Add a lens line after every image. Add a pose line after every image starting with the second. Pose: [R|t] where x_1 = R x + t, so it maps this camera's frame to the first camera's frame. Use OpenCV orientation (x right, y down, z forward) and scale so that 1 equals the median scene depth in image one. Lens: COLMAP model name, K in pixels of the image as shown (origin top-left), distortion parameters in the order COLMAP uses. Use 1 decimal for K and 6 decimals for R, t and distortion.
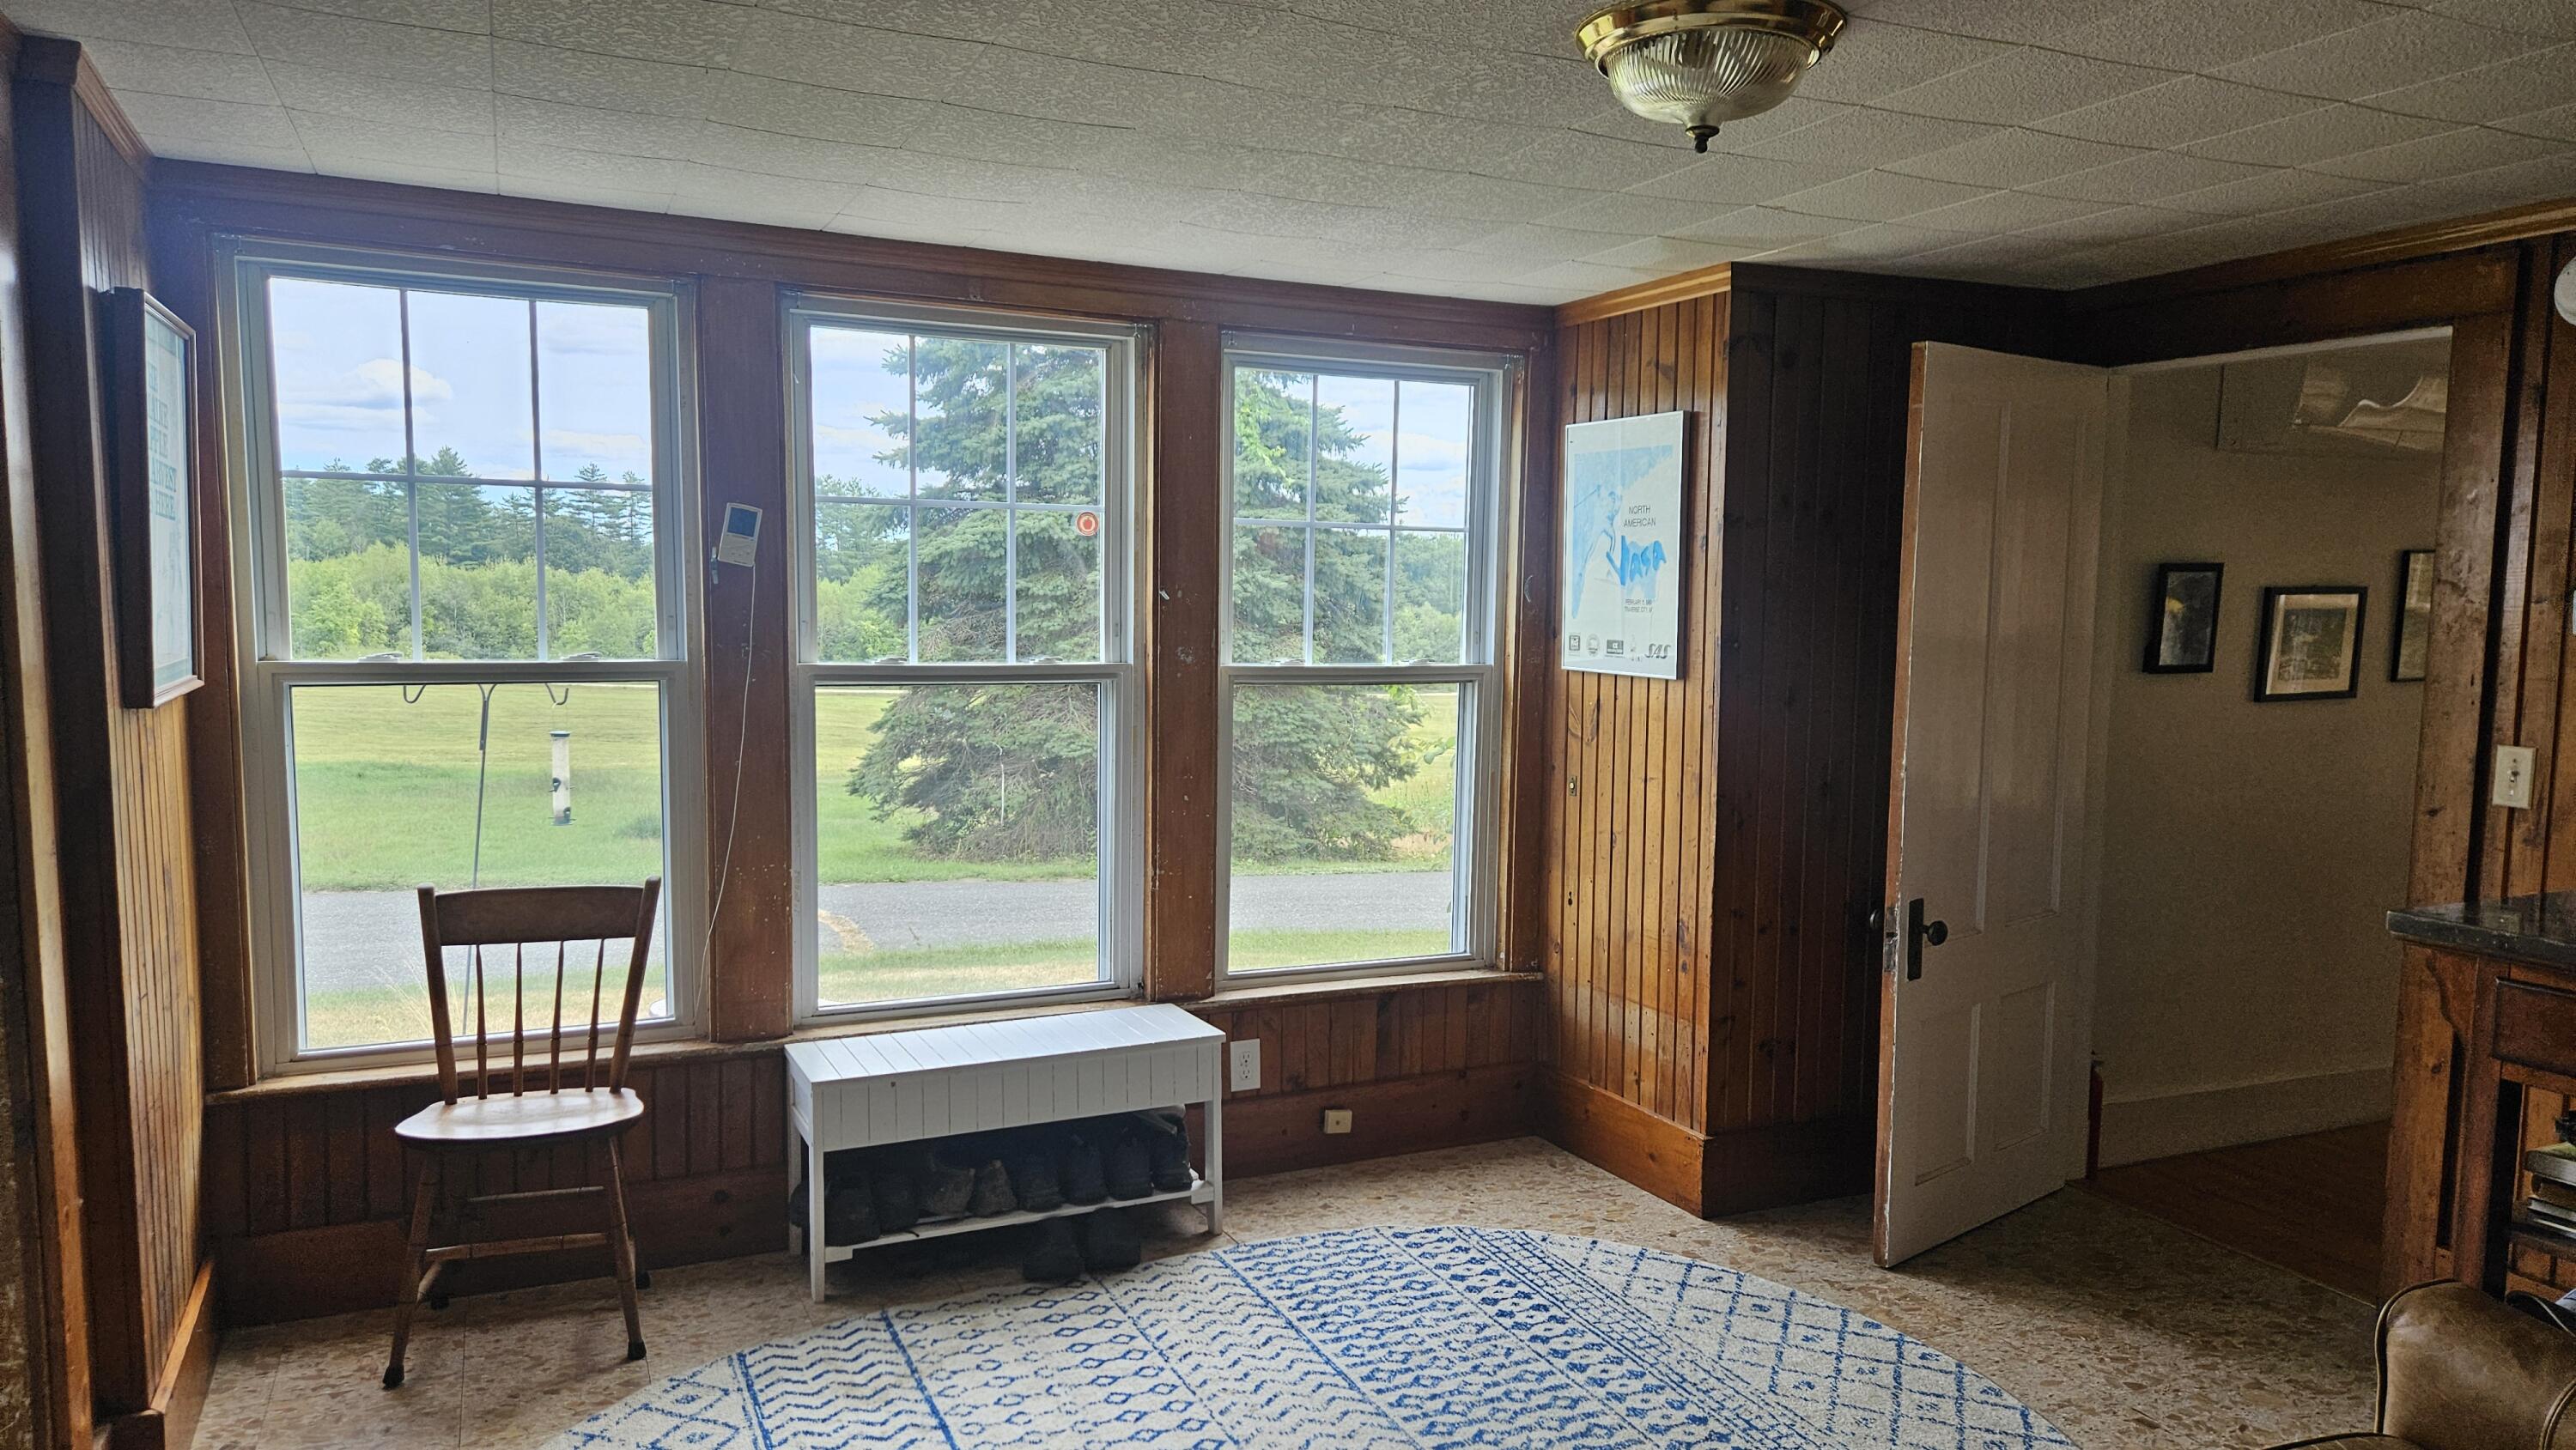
lens RADIAL K [[1698.0, 0, 1280.1], [0, 1698.0, 734.2], [0, 0, 1]] dist [0.067708, -0.066407]
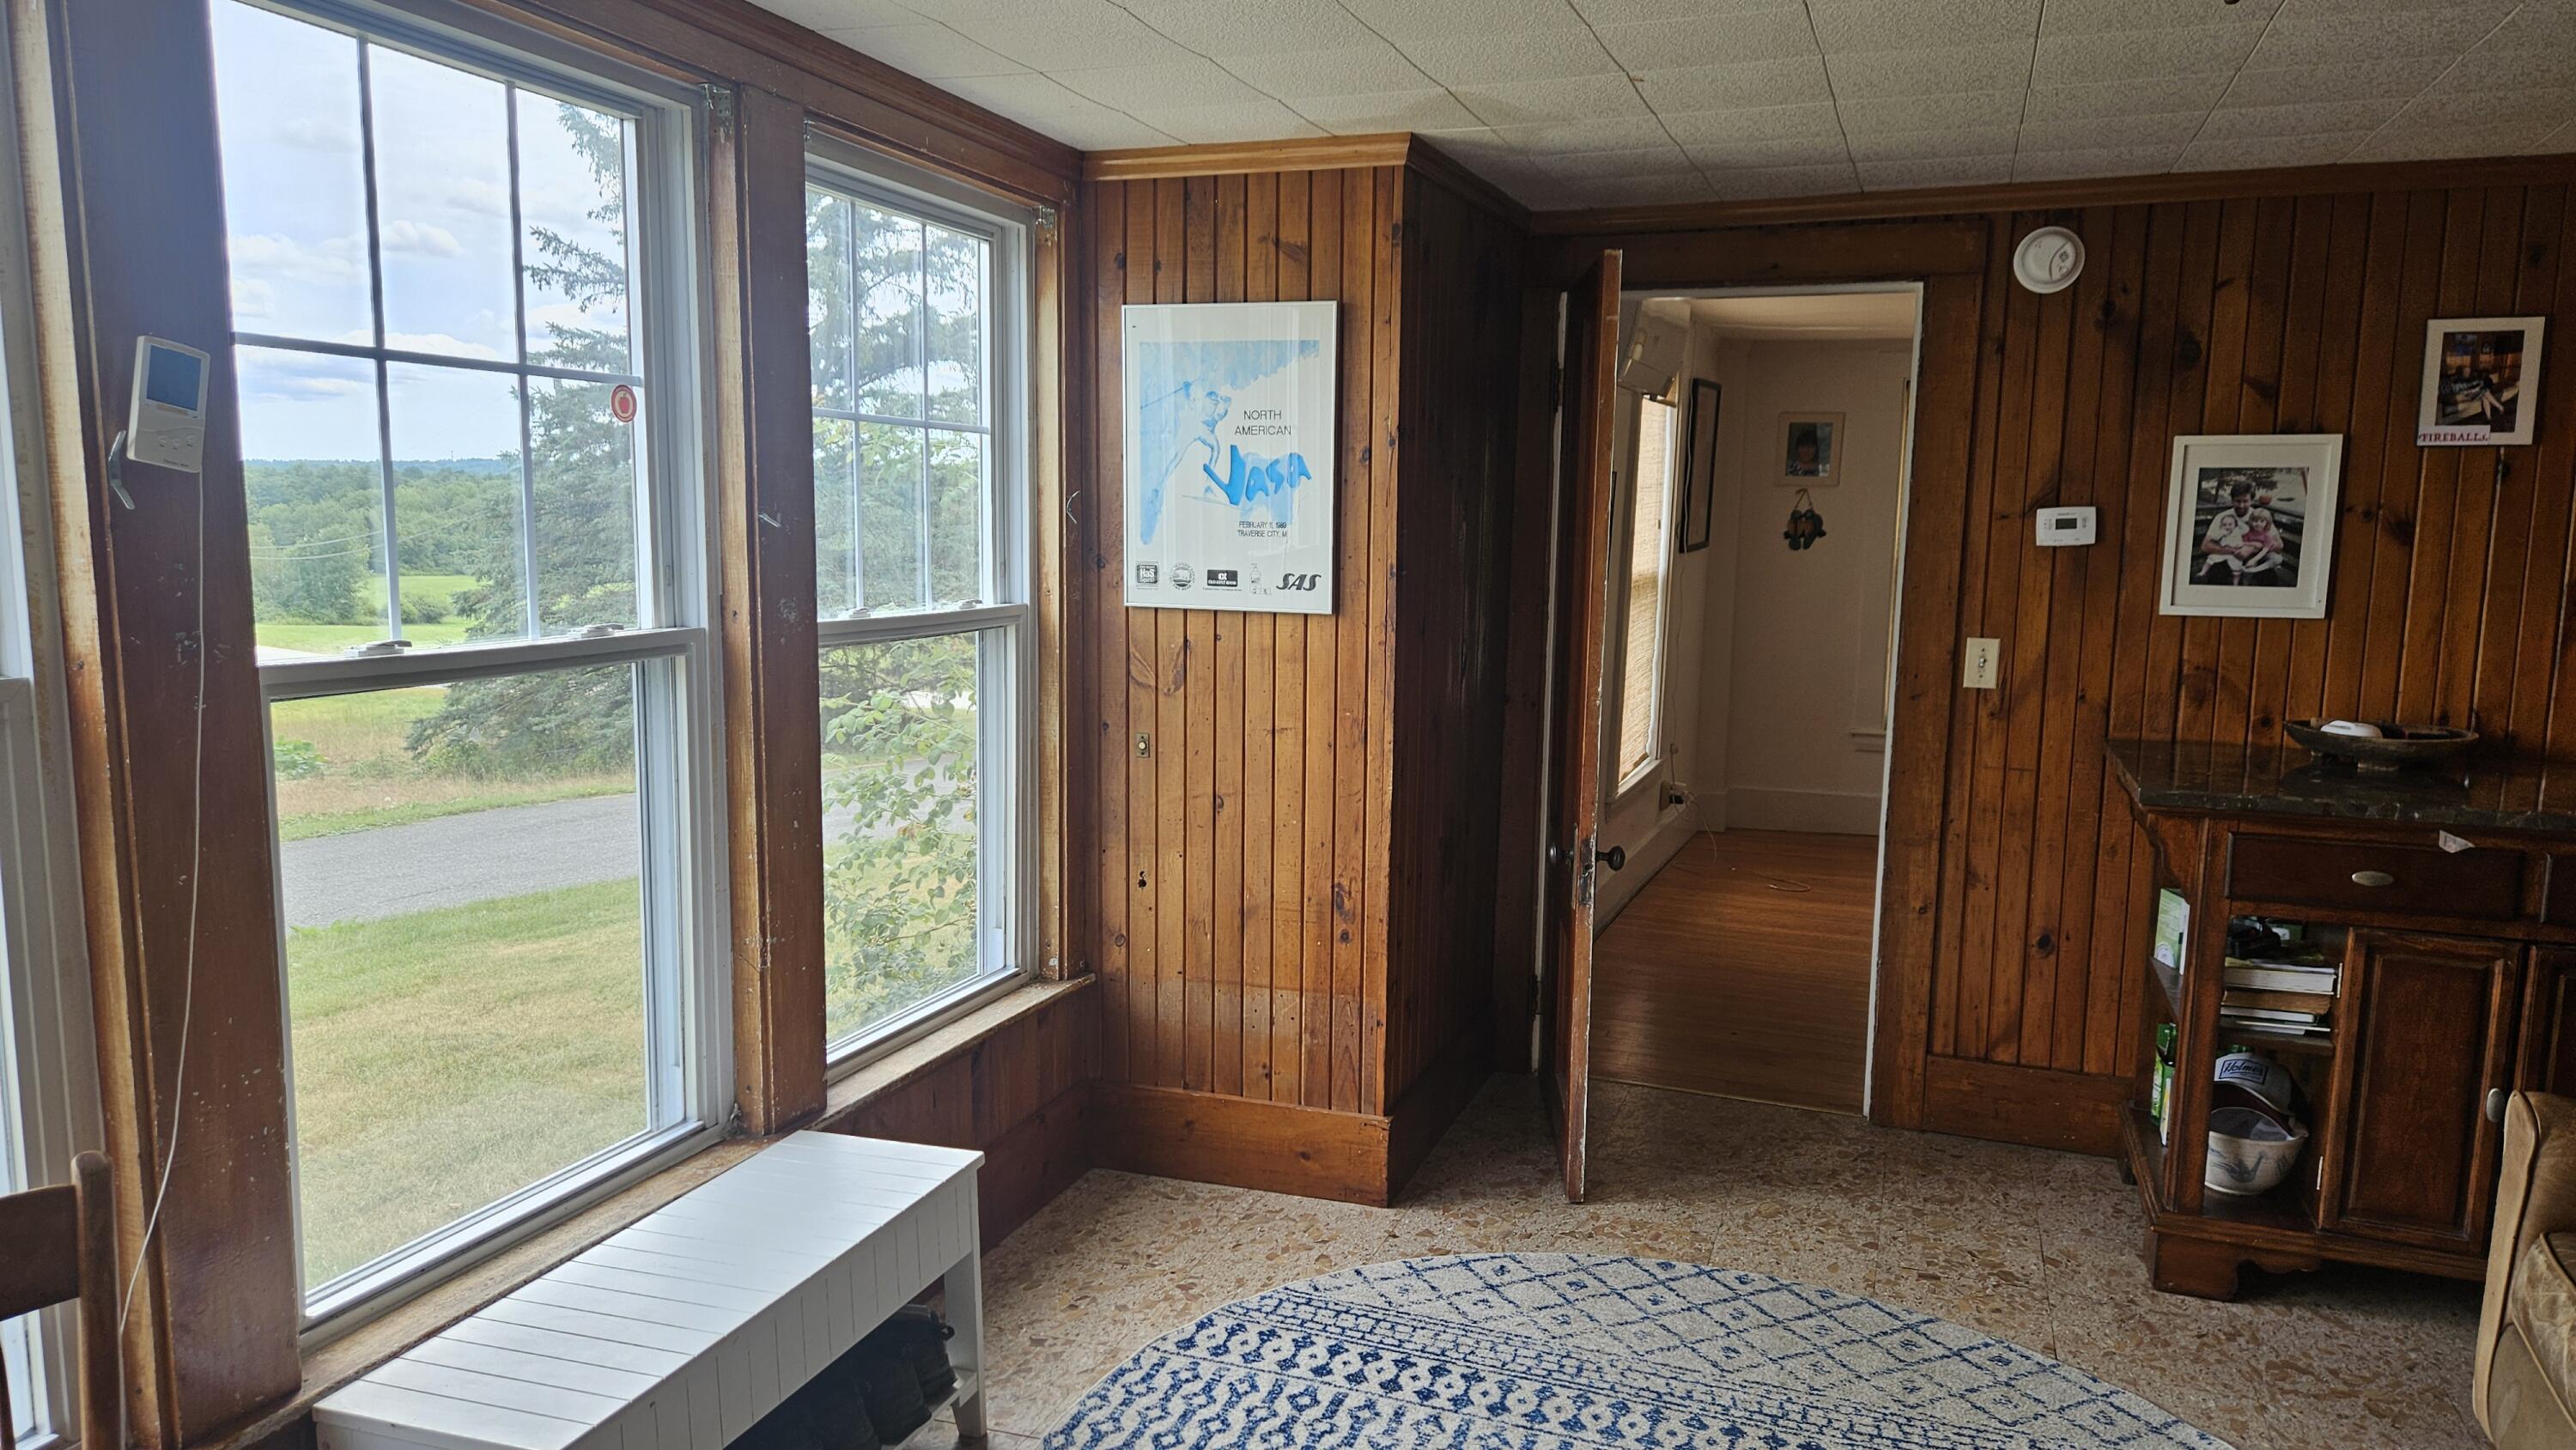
lens RADIAL K [[1698.0, 0, 1280.1], [0, 1698.0, 734.2], [0, 0, 1]] dist [0.067708, -0.066407]
pose [[0.708593, -0.097371, 0.698866, -0.405168], [0.058152, 0.995122, 0.079686, -0.042307], [-0.703217, -0.015824, 0.710800, 0.405366]]
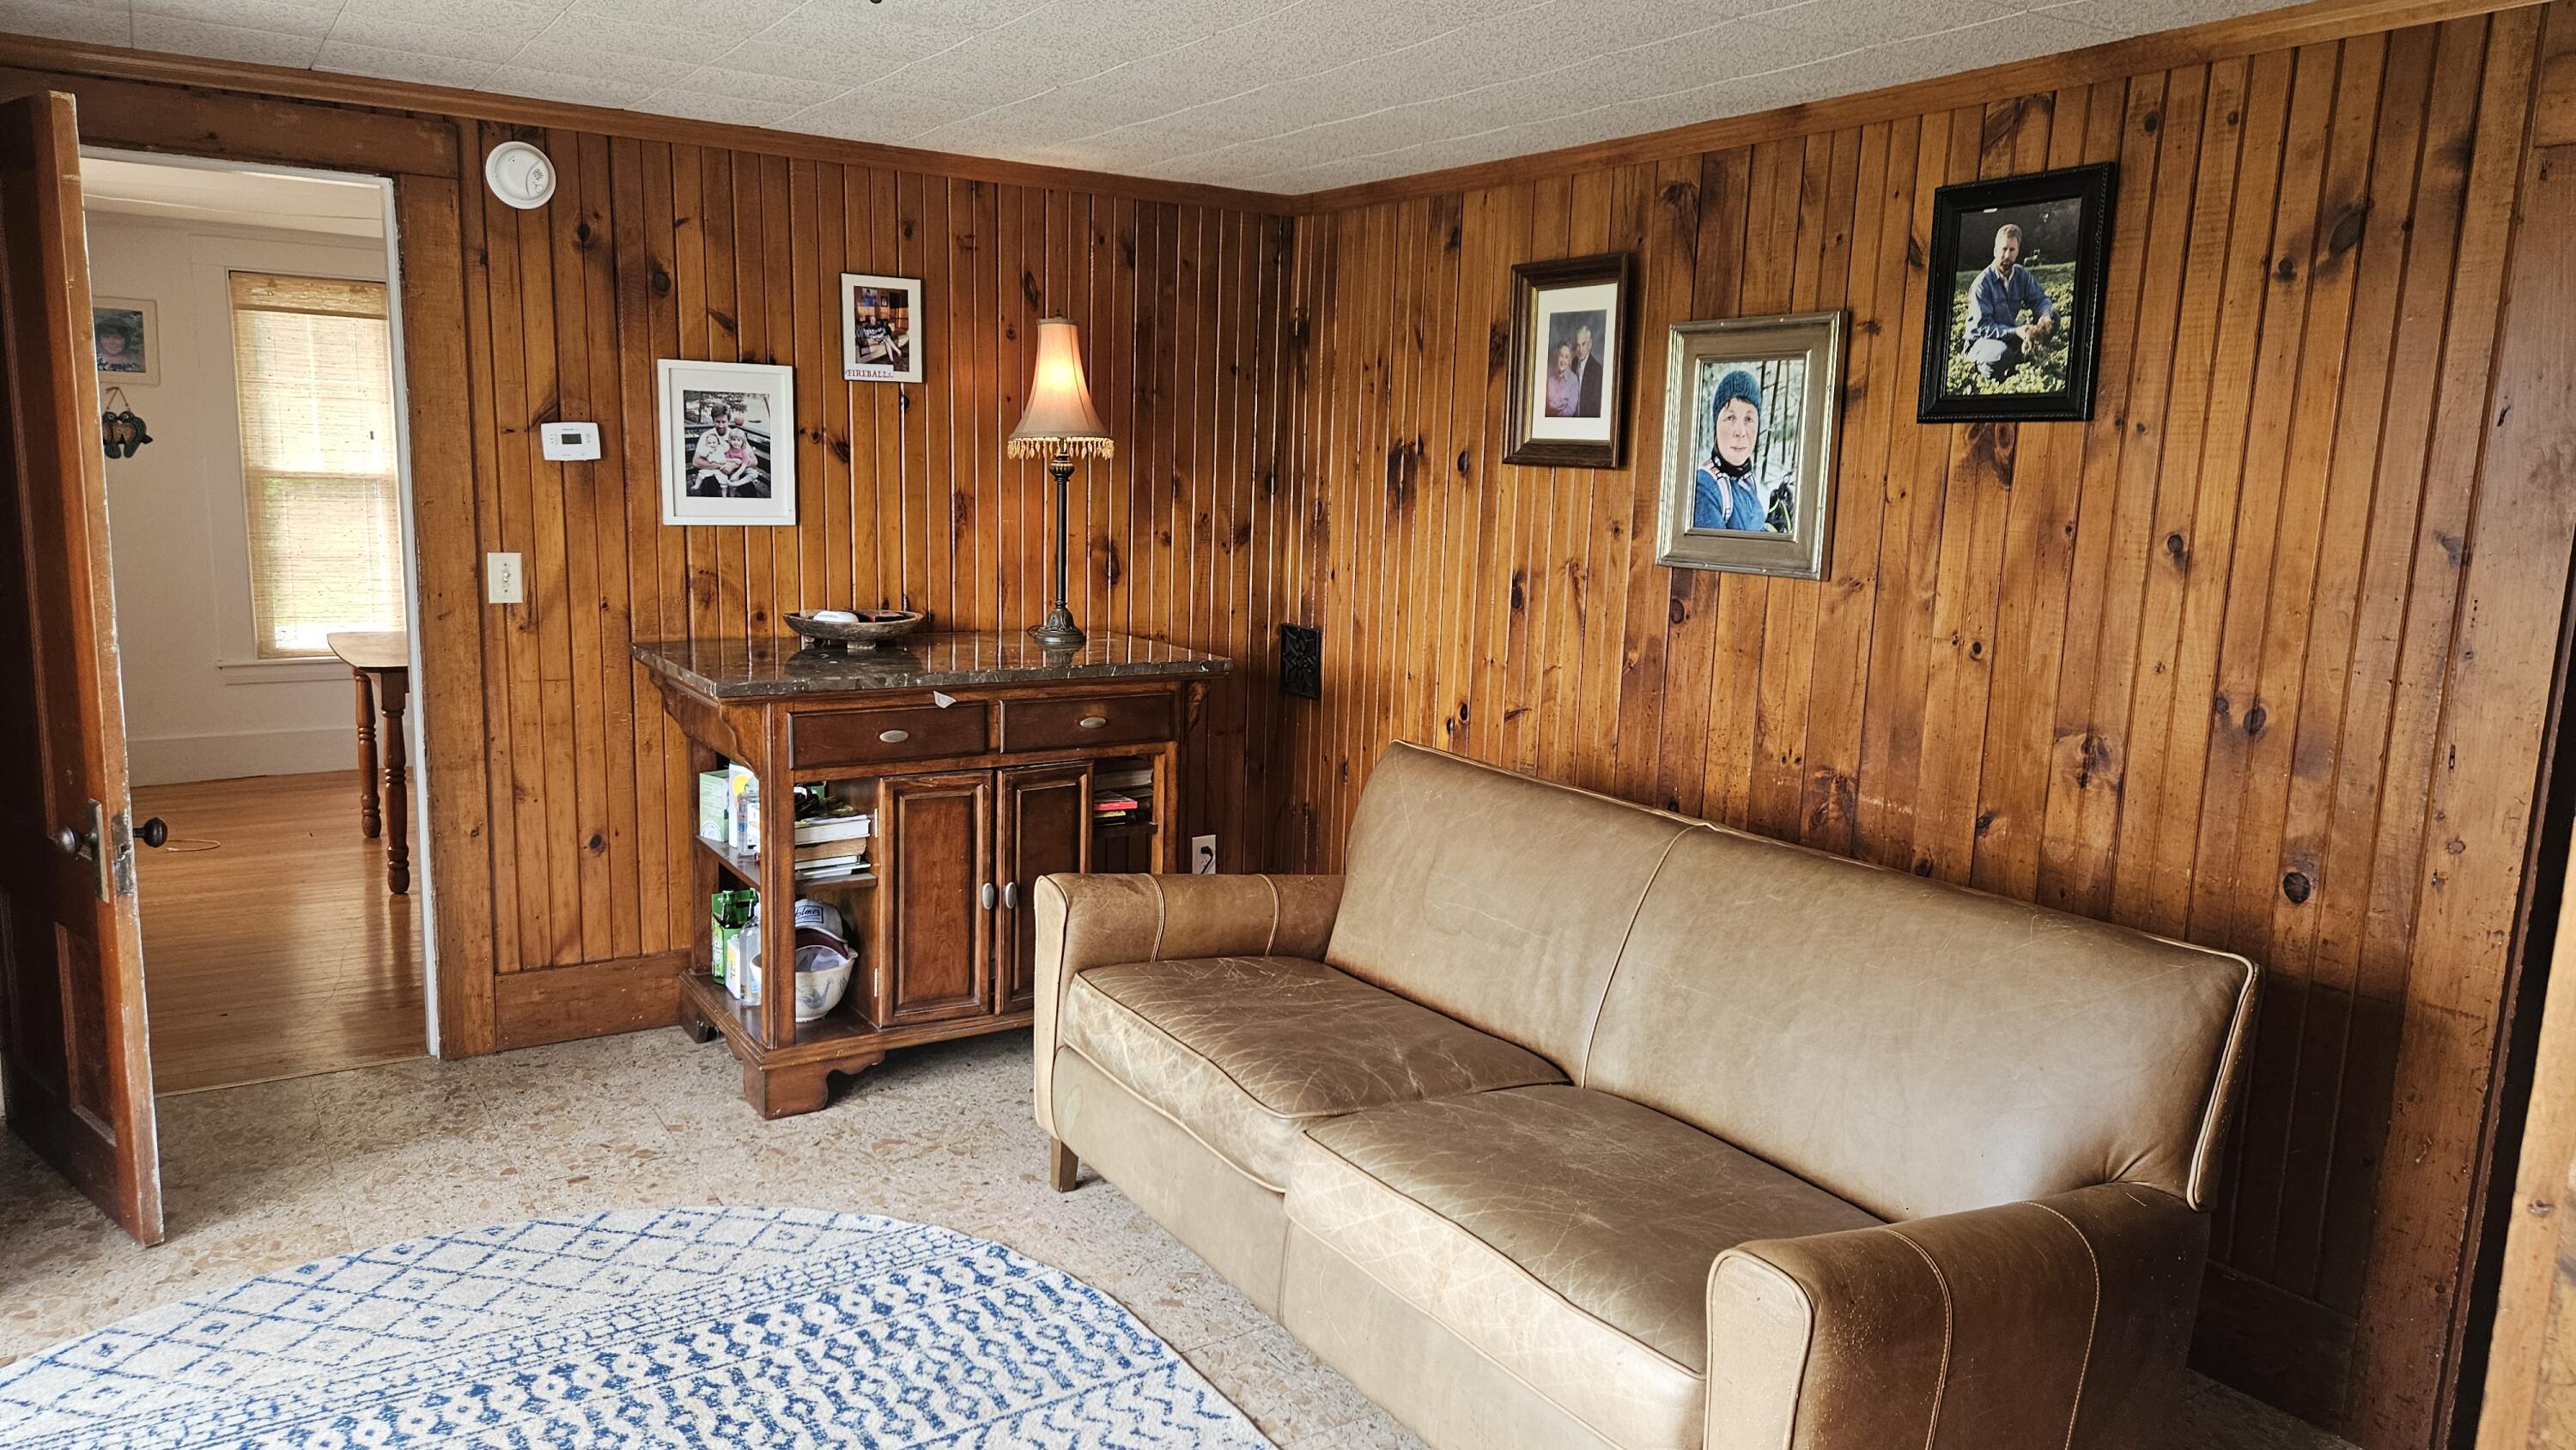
lens RADIAL K [[1698.0, 0, 1280.1], [0, 1698.0, 734.2], [0, 0, 1]] dist [0.067708, -0.066407]
pose [[-0.153840, -0.178522, 0.971835, -0.470956], [0.055366, 0.980441, 0.188868, -0.054981], [-0.986543, 0.082862, -0.140947, 0.533051]]
